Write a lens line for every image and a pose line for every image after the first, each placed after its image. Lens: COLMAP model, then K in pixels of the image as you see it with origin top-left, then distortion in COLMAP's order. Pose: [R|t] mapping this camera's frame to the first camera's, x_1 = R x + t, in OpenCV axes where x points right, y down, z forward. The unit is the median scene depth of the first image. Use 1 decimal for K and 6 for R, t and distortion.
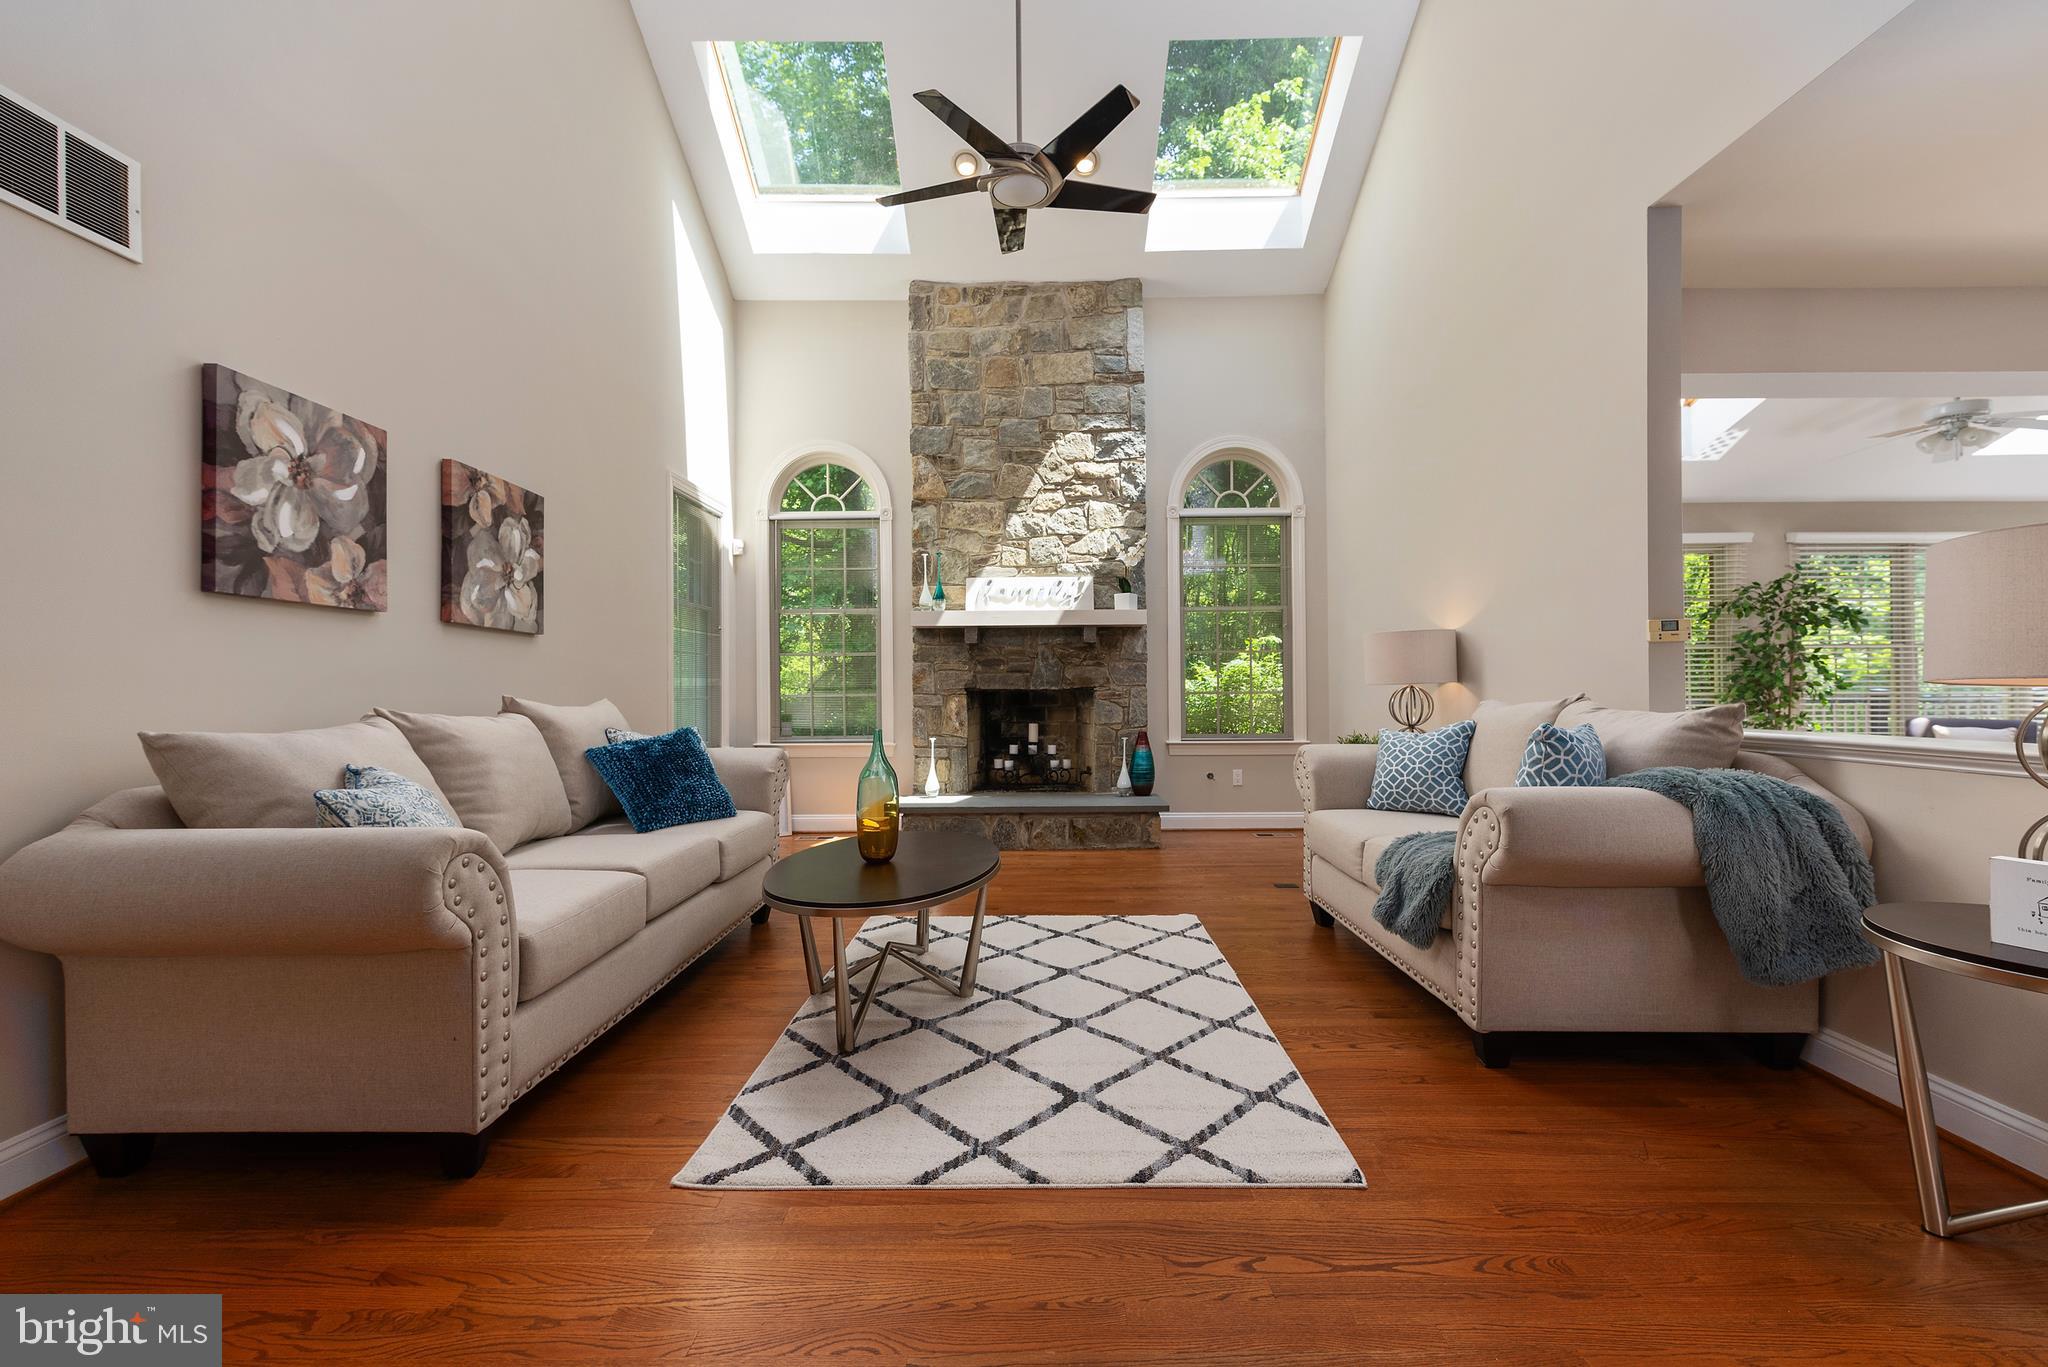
lens RADIAL K [[887.4, 0, 1025.9], [0, 887.4, 690.3], [0, 0, 1]] dist [0.007680, -0.000252]
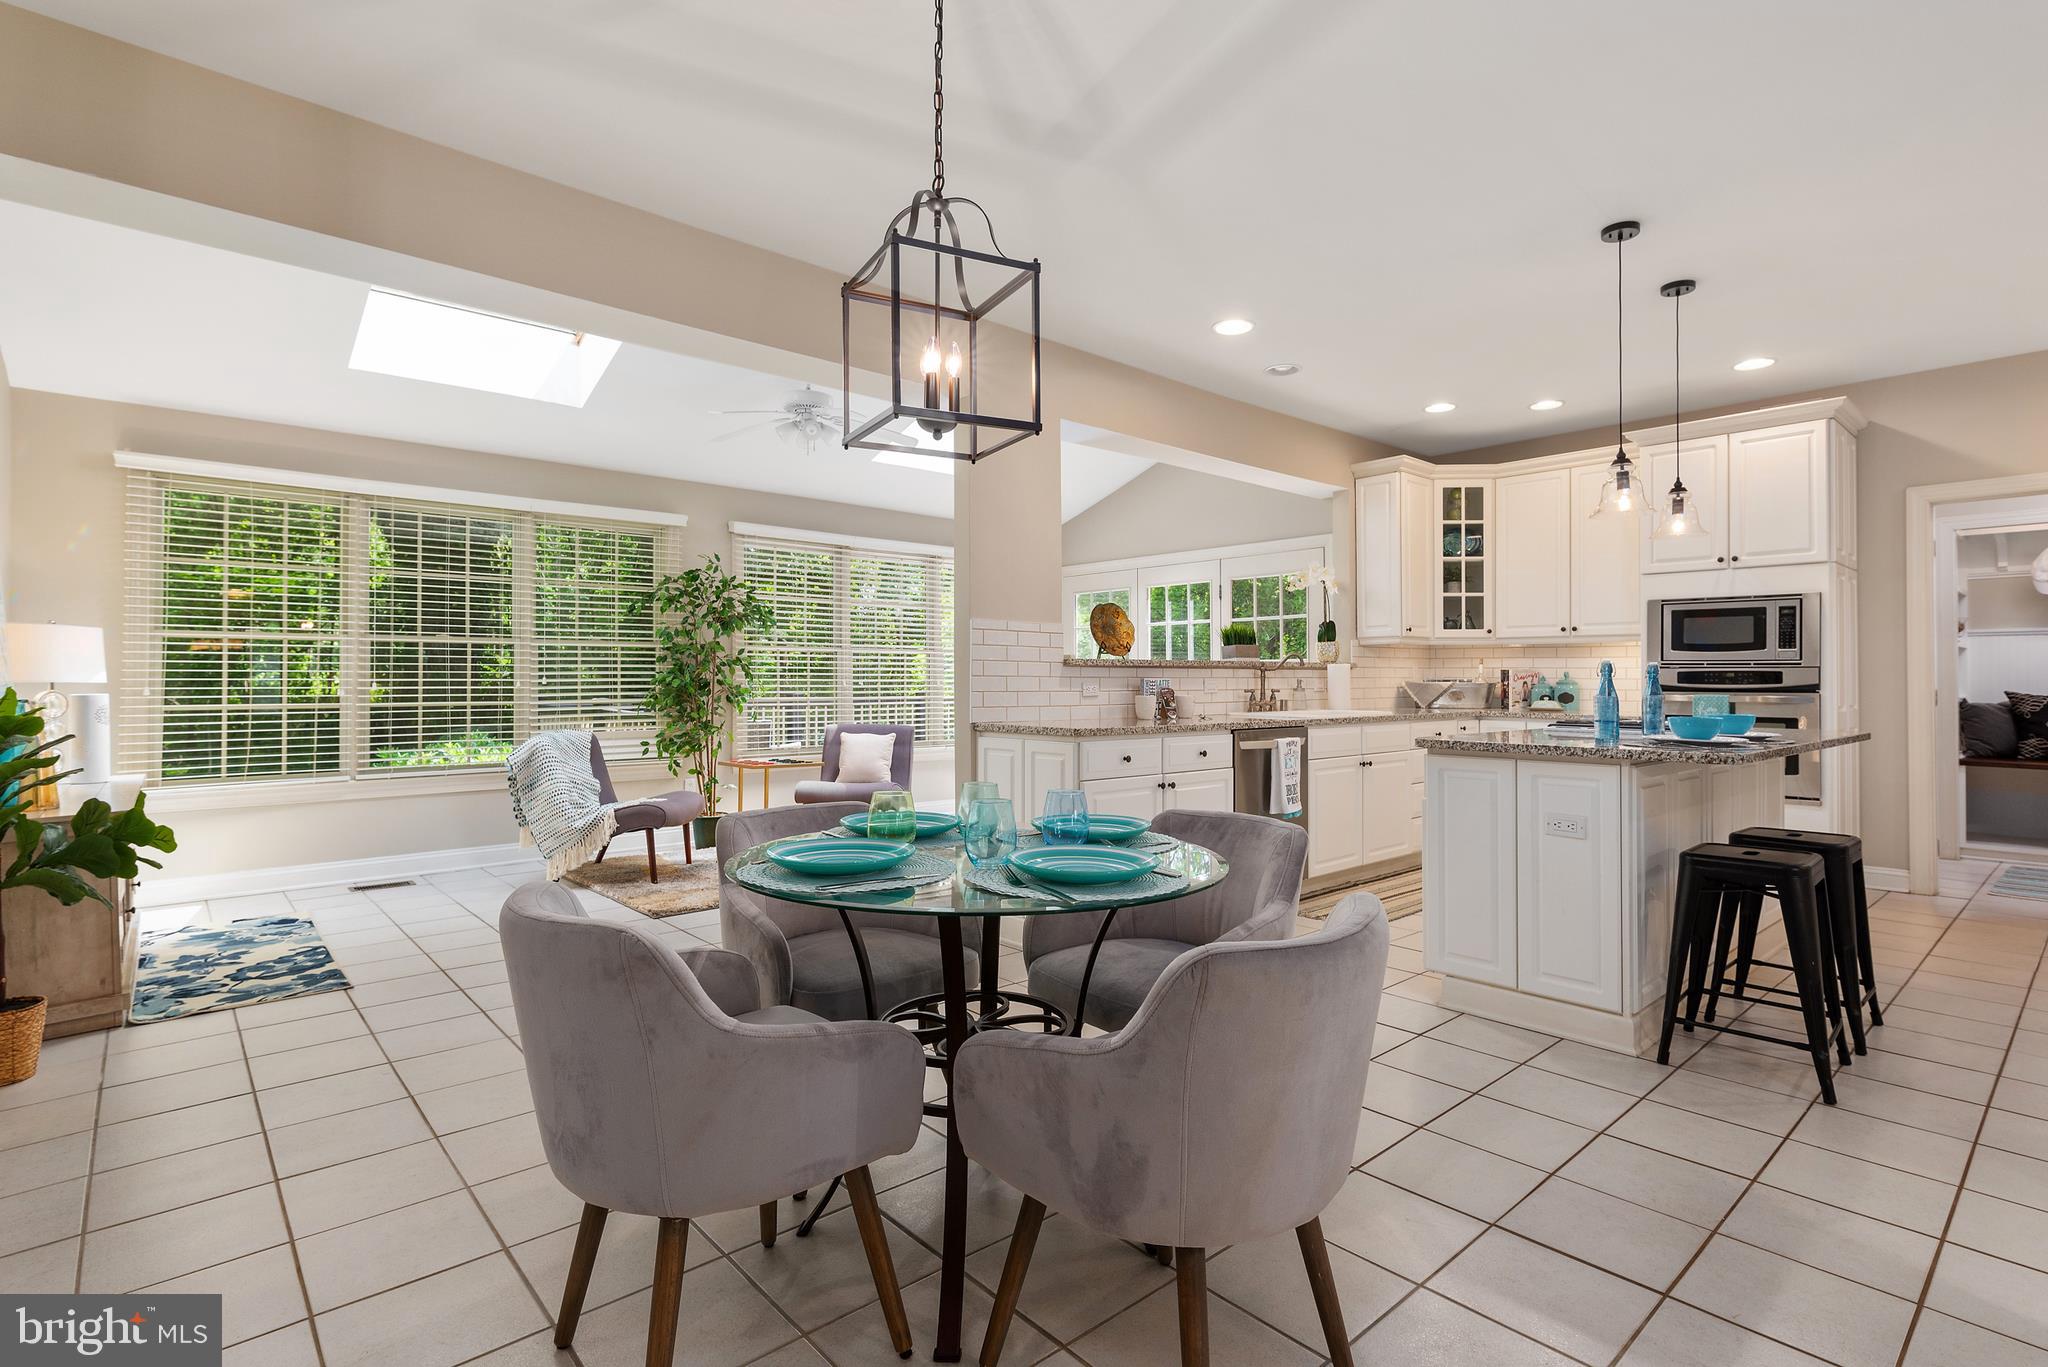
lens RADIAL K [[991.8, 0, 1026.7], [0, 991.8, 678.6], [0, 0, 1]] dist [-0.004360, -0.000074]
pose [[0.741599, 0.009553, 0.670776, 0.439146], [-0.004732, 0.999948, -0.009008, -0.010627], [-0.670827, 0.003506, 0.741605, 0.065189]]
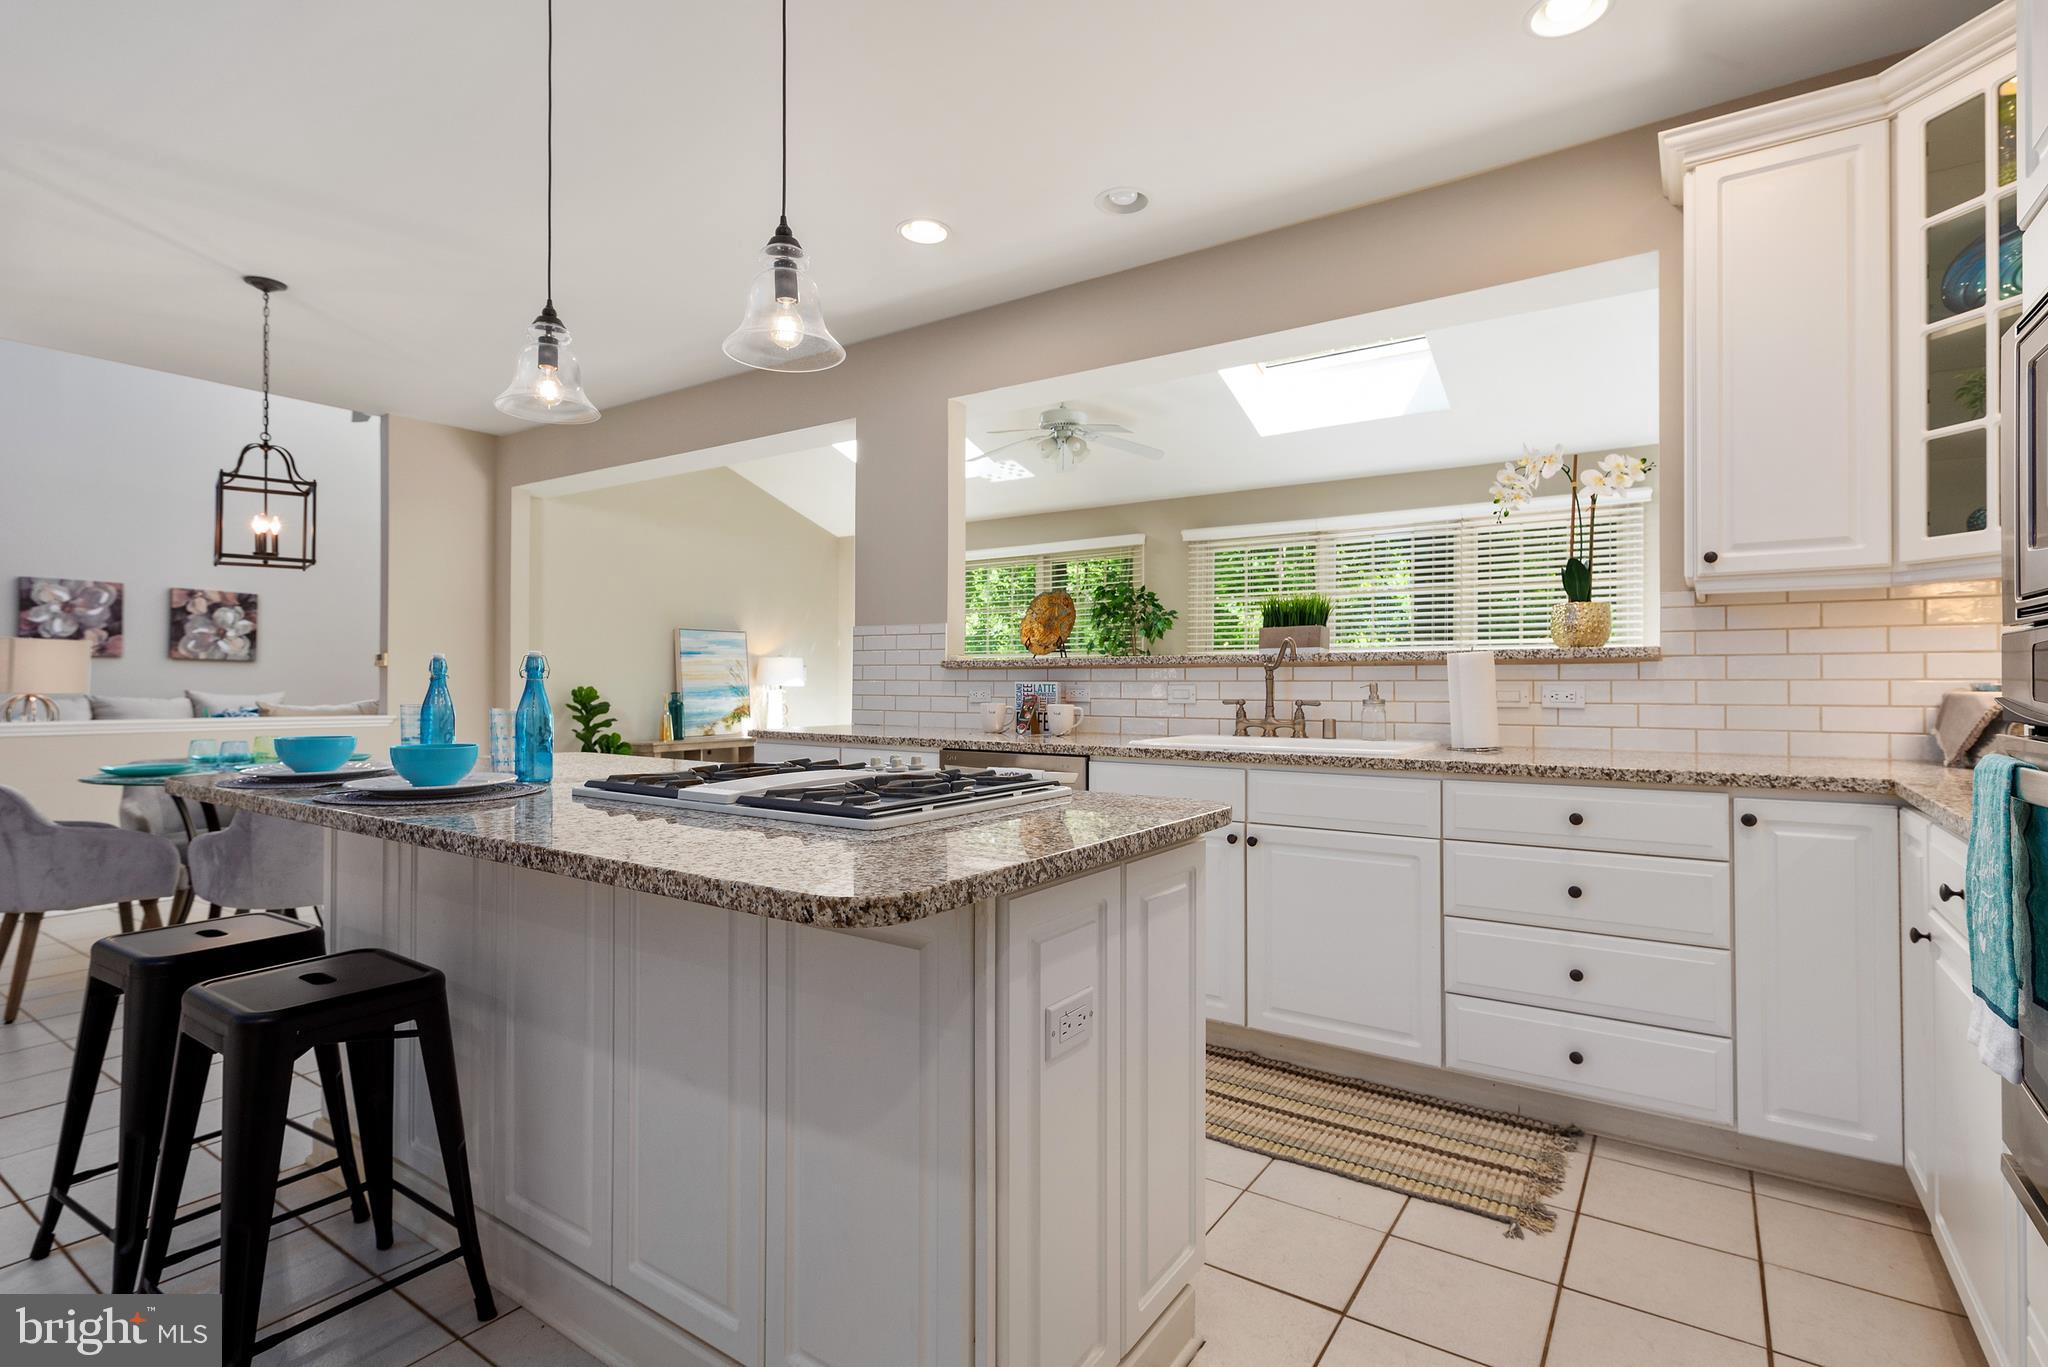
lens RADIAL K [[991.8, 0, 1031.3], [0, 991.8, 677.3], [0, 0, 1]] dist [-0.004360, -0.000074]
pose [[0.827130, 0.004995, -0.561988, 1.393053], [-0.010446, 0.999924, -0.006488, -0.017408], [0.561913, 0.011237, 0.827120, 0.068920]]
